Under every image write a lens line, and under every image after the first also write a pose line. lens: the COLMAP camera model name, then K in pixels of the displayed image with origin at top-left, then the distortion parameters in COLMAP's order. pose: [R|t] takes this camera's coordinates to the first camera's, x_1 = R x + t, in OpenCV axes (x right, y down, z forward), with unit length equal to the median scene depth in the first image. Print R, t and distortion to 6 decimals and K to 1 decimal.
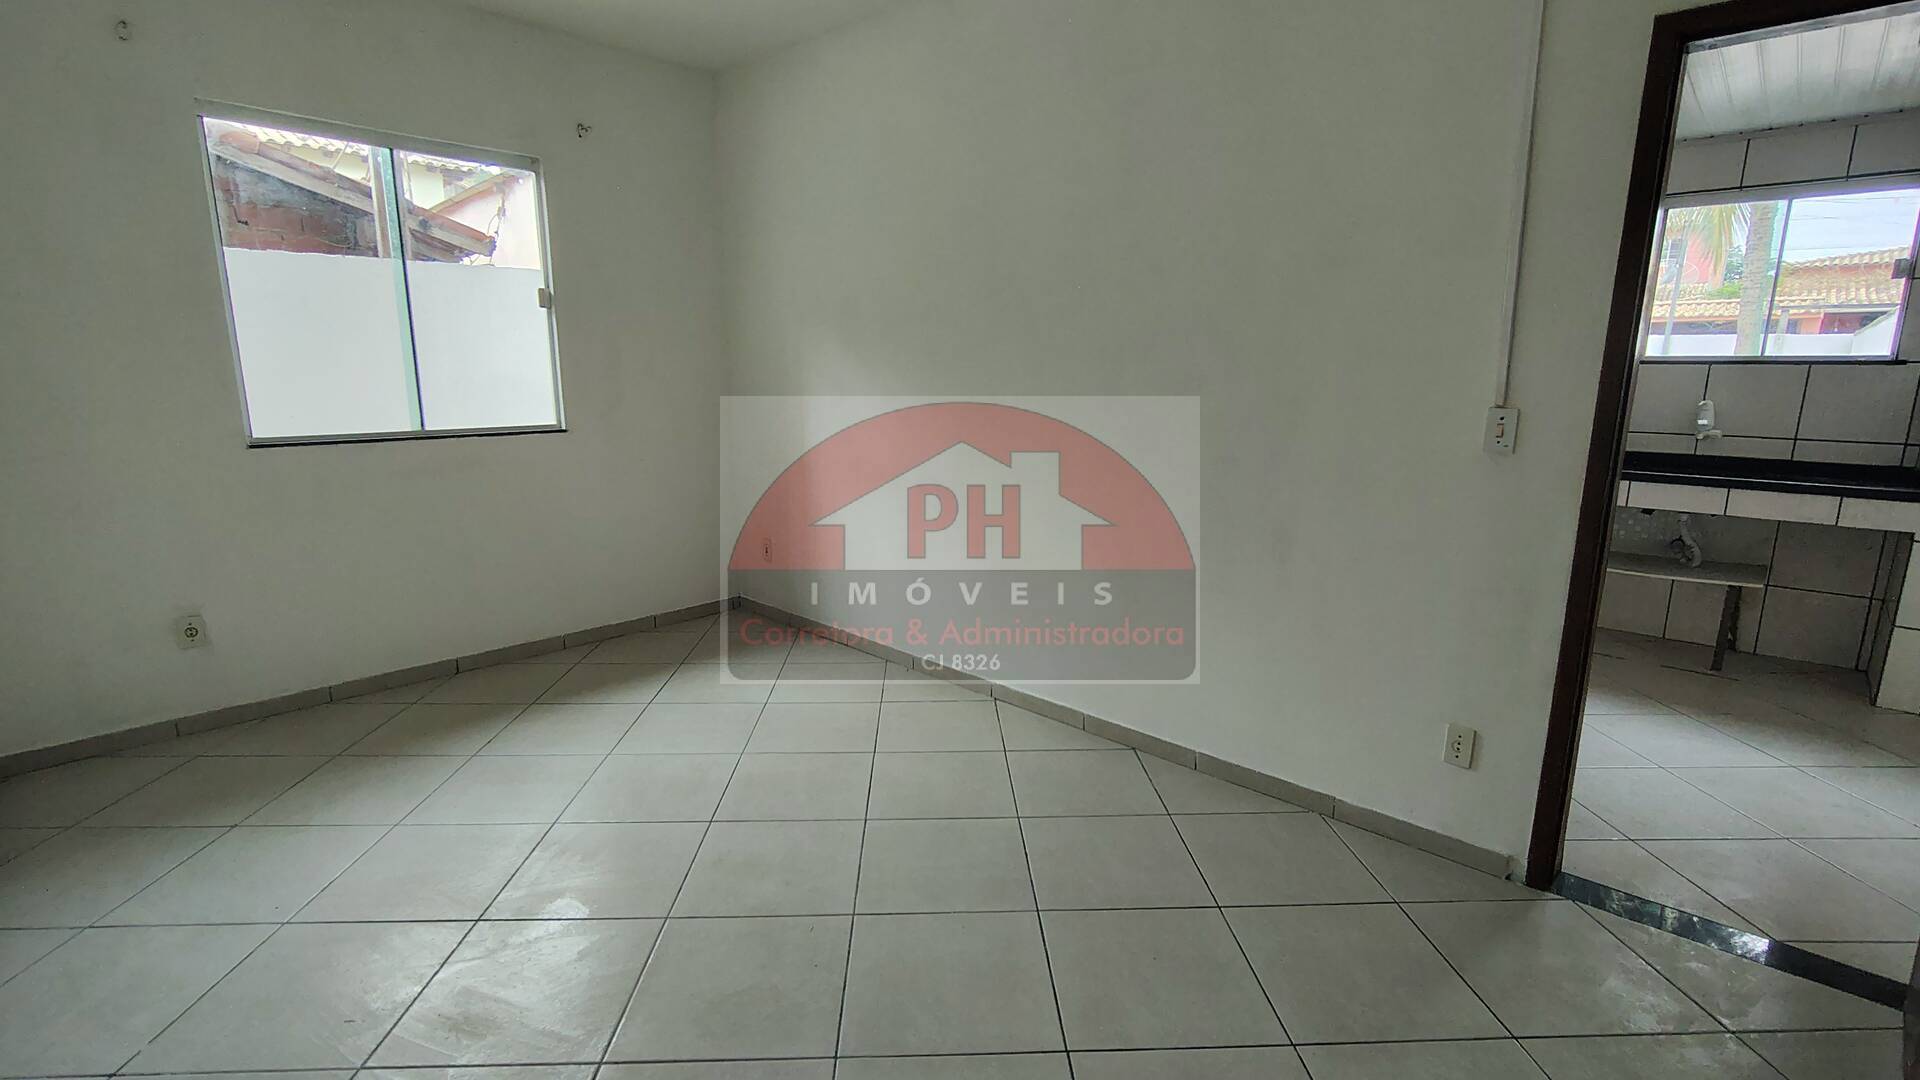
lens RADIAL K [[877.0, 0, 954.1], [0, 877.0, 546.1], [0, 0, 1]] dist [-0.005348, 0.001231]
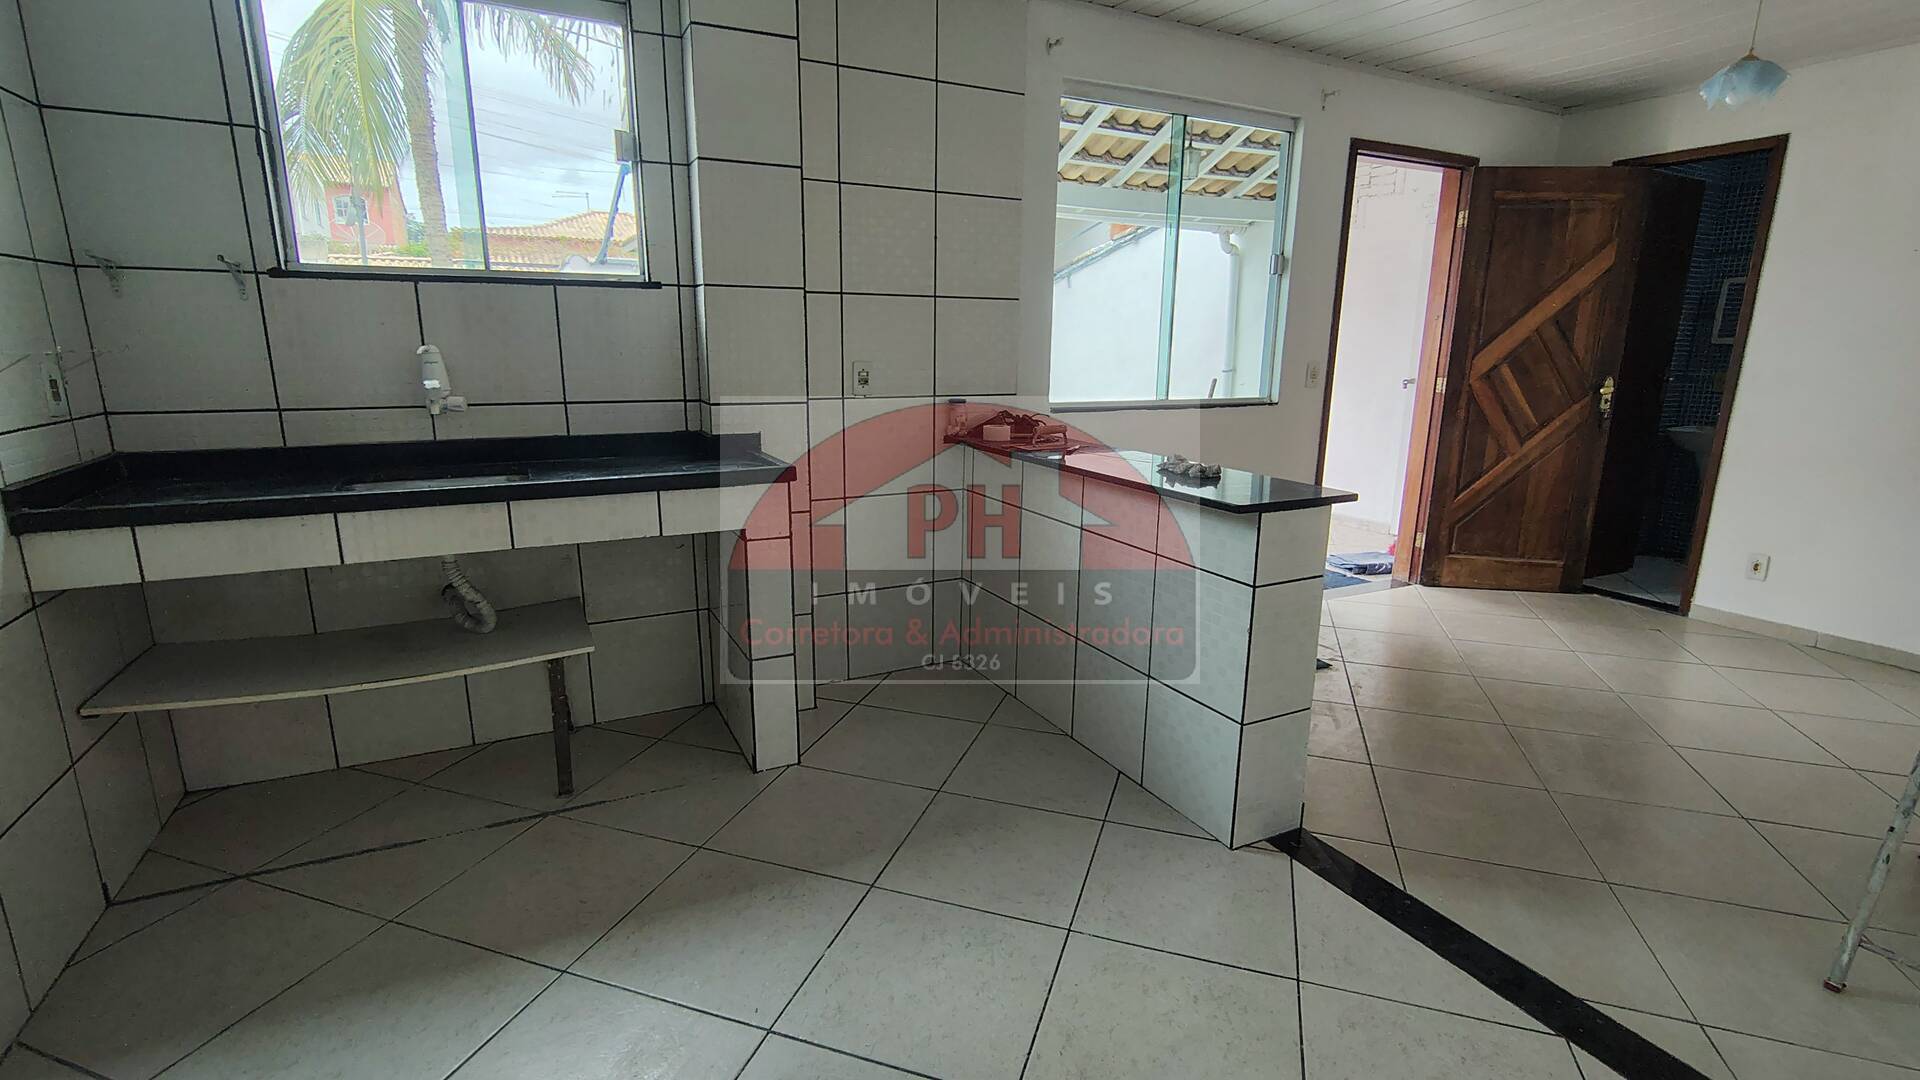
lens RADIAL K [[877.0, 0, 947.3], [0, 877.0, 541.6], [0, 0, 1]] dist [-0.005348, 0.001231]
pose [[0.332650, -0.216023, 0.917975, 0.440851], [0.183692, 0.969608, 0.161608, -0.075925], [-0.924987, 0.114866, 0.362222, 0.516171]]
